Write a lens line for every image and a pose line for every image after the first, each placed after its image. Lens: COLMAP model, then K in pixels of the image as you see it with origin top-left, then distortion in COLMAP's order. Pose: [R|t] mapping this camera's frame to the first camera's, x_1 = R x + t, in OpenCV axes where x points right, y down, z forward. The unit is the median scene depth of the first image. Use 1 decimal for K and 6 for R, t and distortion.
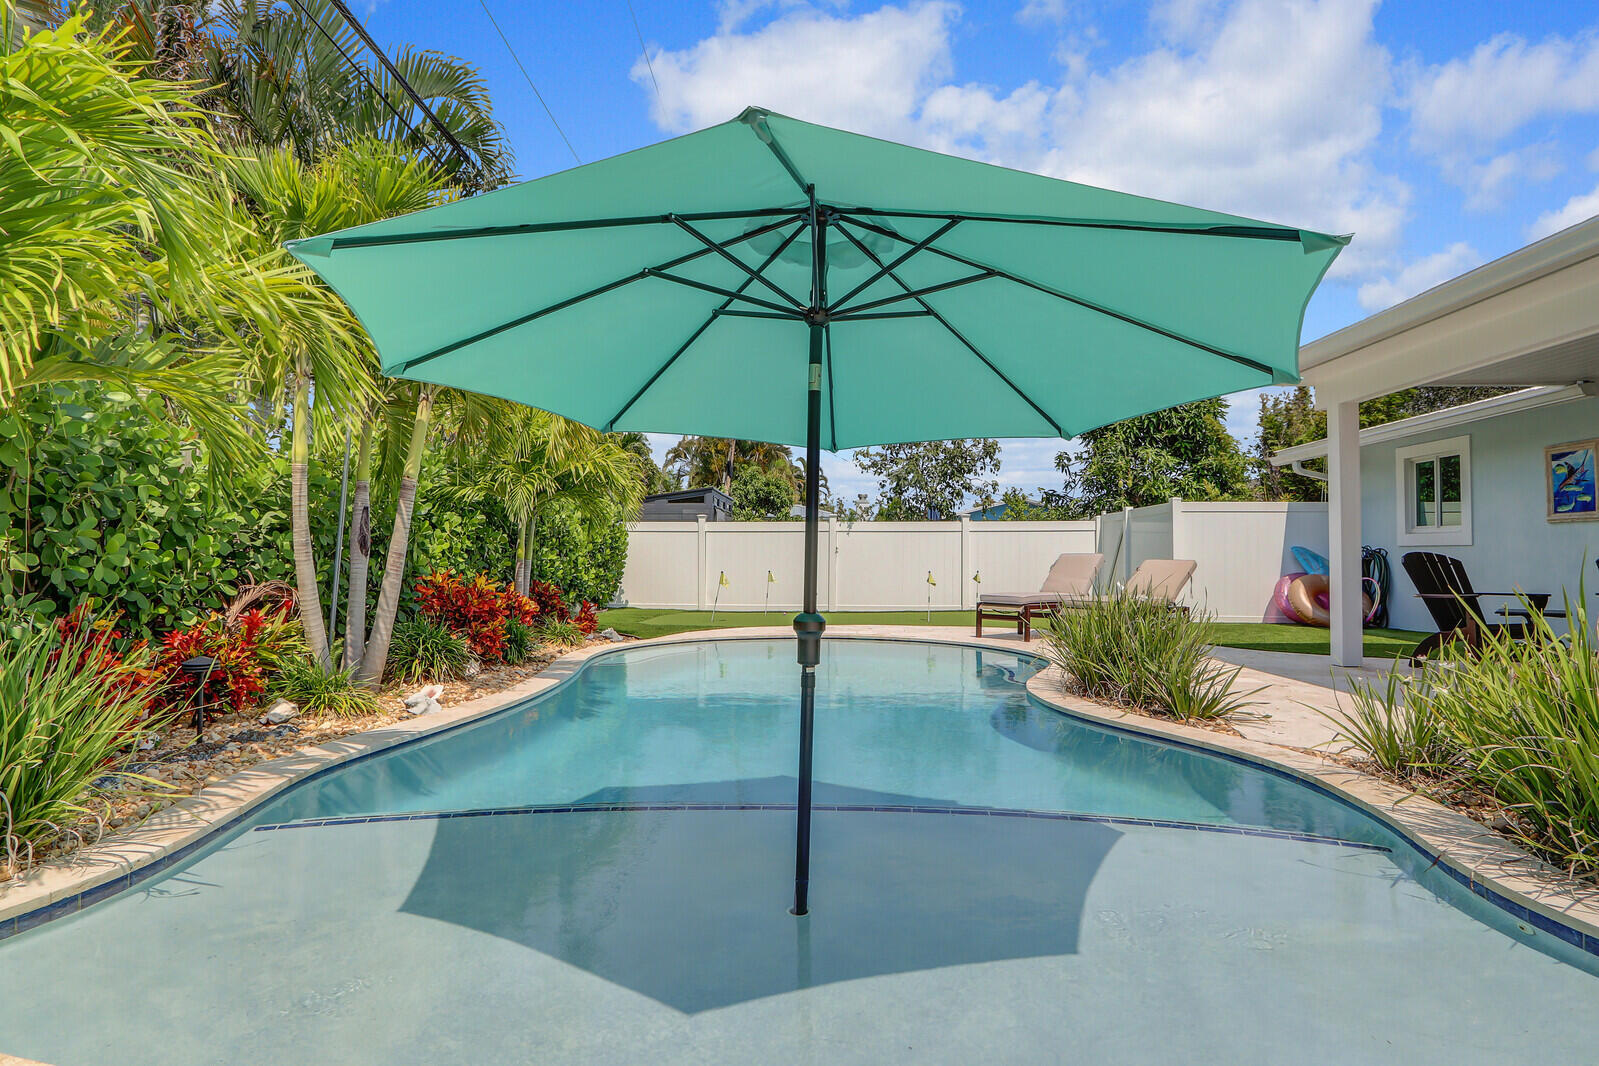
lens RADIAL K [[819.3, 0, 776.2], [0, 819.3, 531.8], [0, 0, 1]] dist [-0.003997, -0.000318]
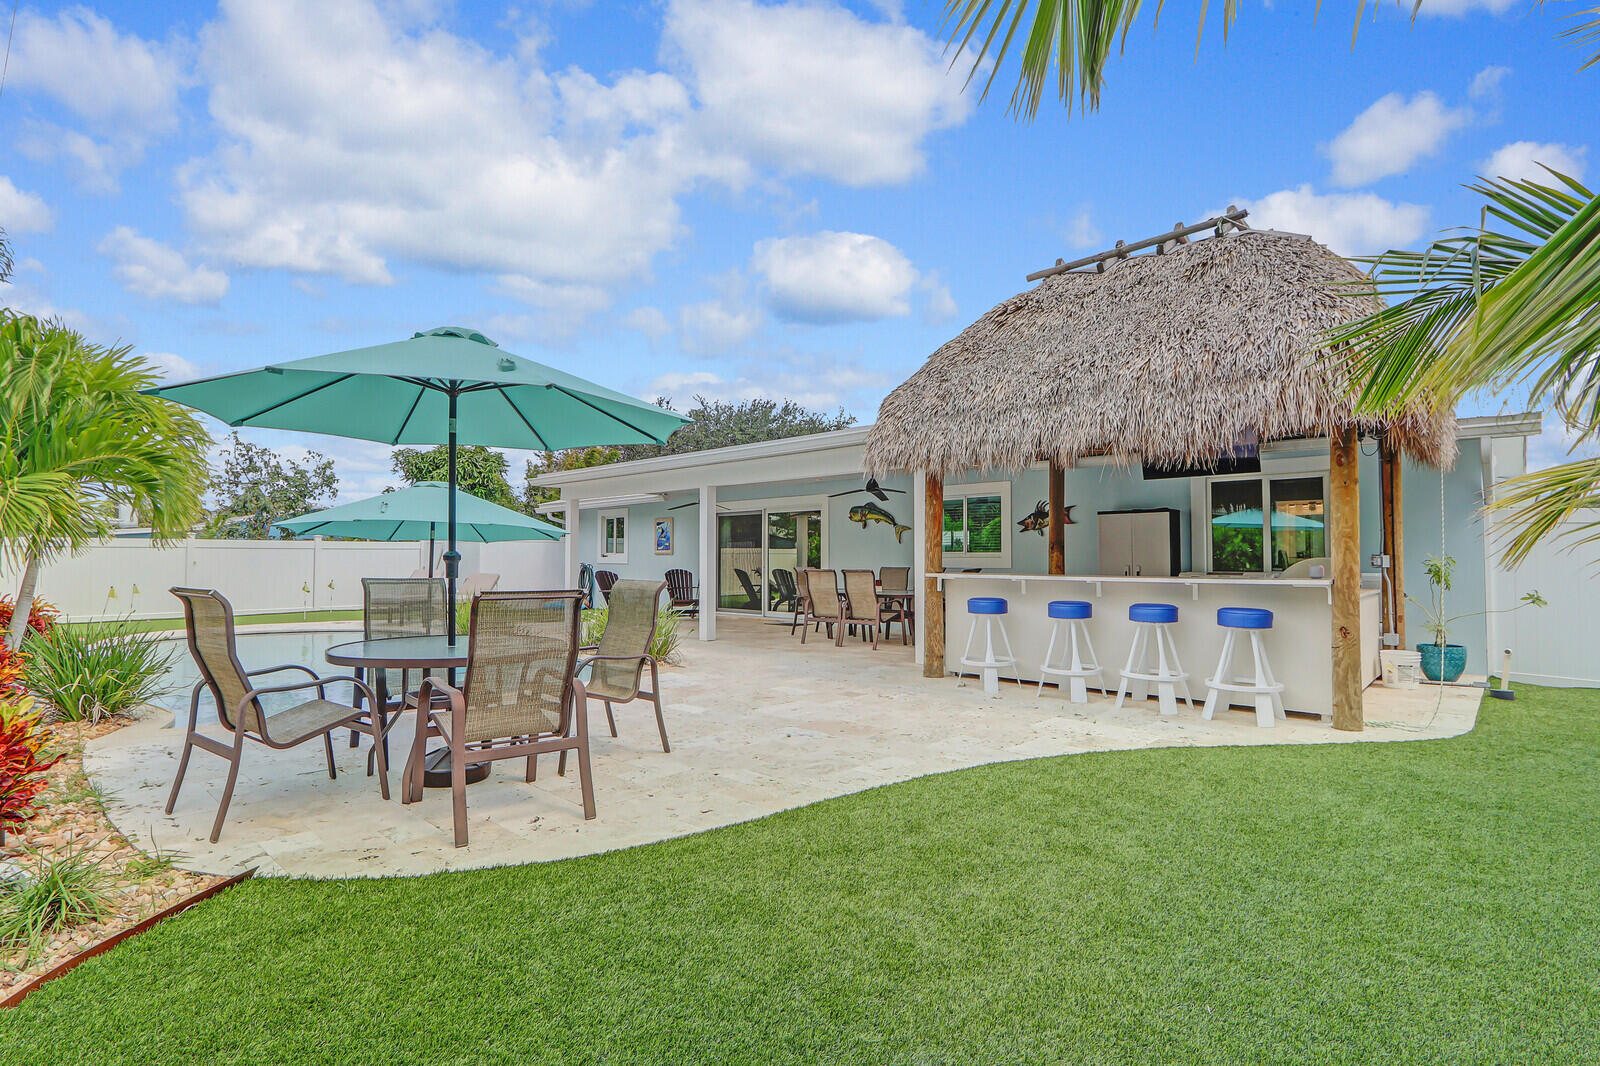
lens RADIAL K [[771.4, 0, 784.8], [0, 771.4, 534.2], [0, 0, 1]] dist [-0.016955, 0.000751]
pose [[0.637283, 0.025223, 0.770217, -0.322273], [-0.026343, 0.999593, -0.010939, -0.041740], [-0.770179, -0.013318, 0.637688, -0.449810]]
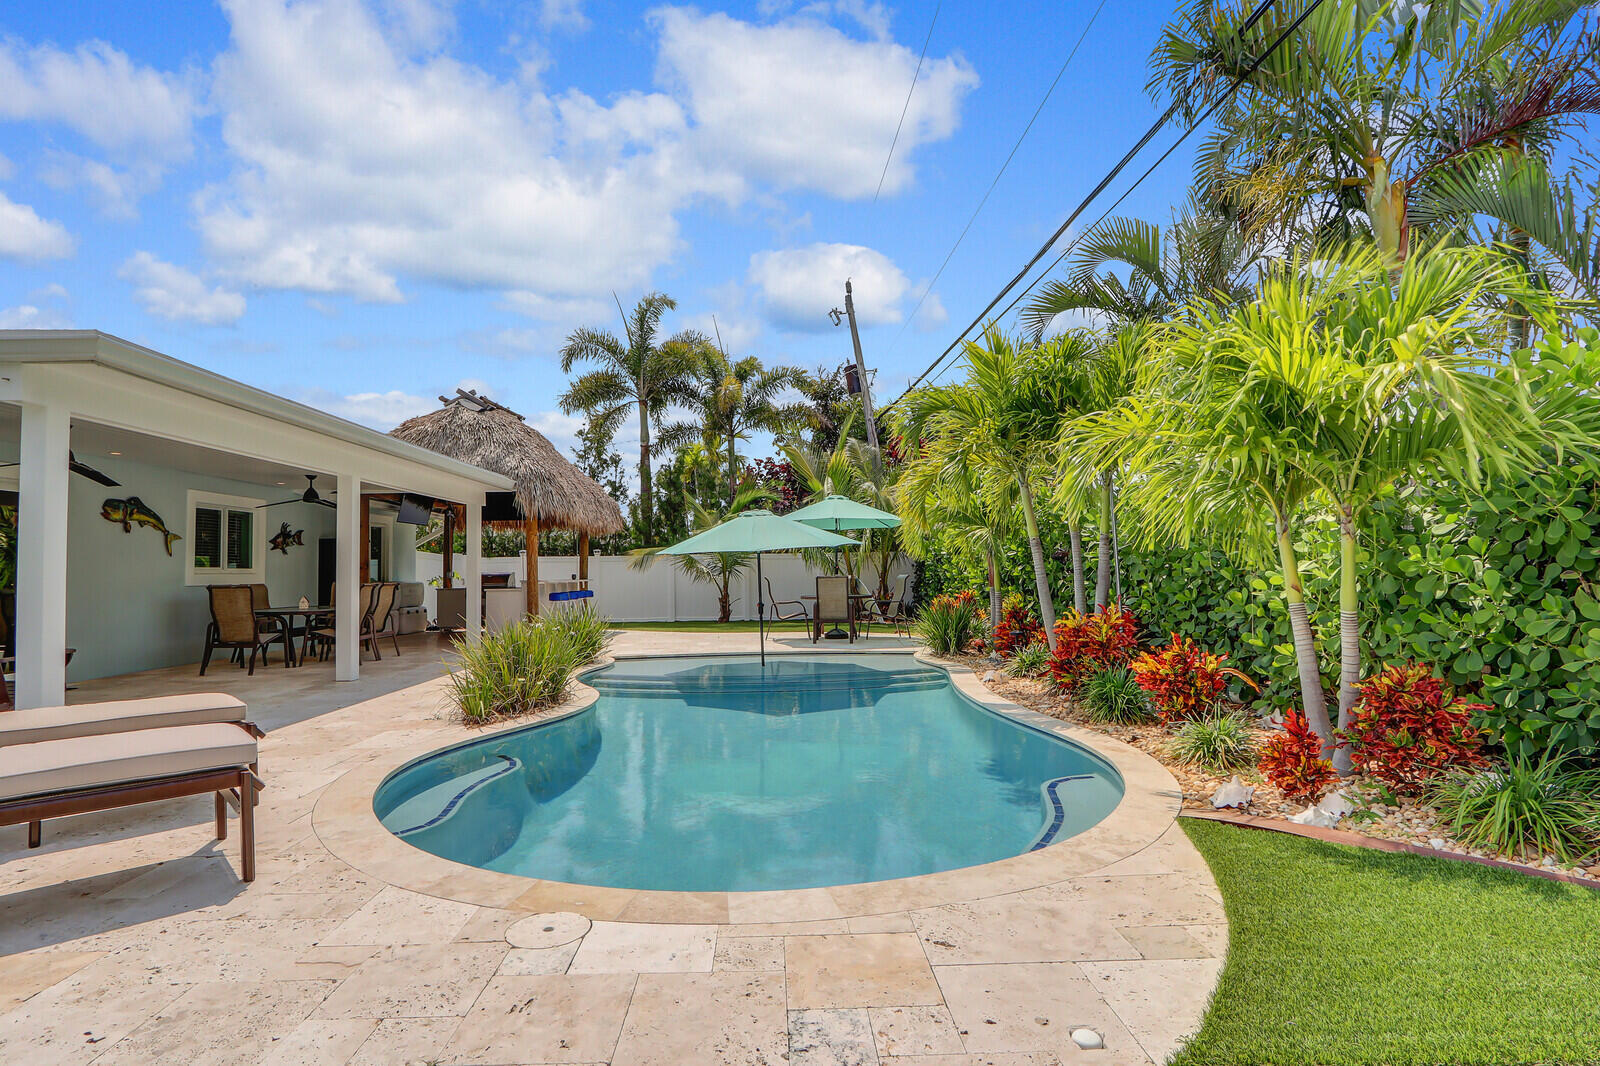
lens RADIAL K [[803.9, 0, 779.2], [0, 803.9, 533.7], [0, 0, 1]] dist [-0.007432, -0.000416]
pose [[-0.997272, 0.010235, -0.073104, 0.057638], [0.016162, 0.996587, -0.080948, 0.020002], [0.072026, -0.081908, -0.994034, 1.238832]]
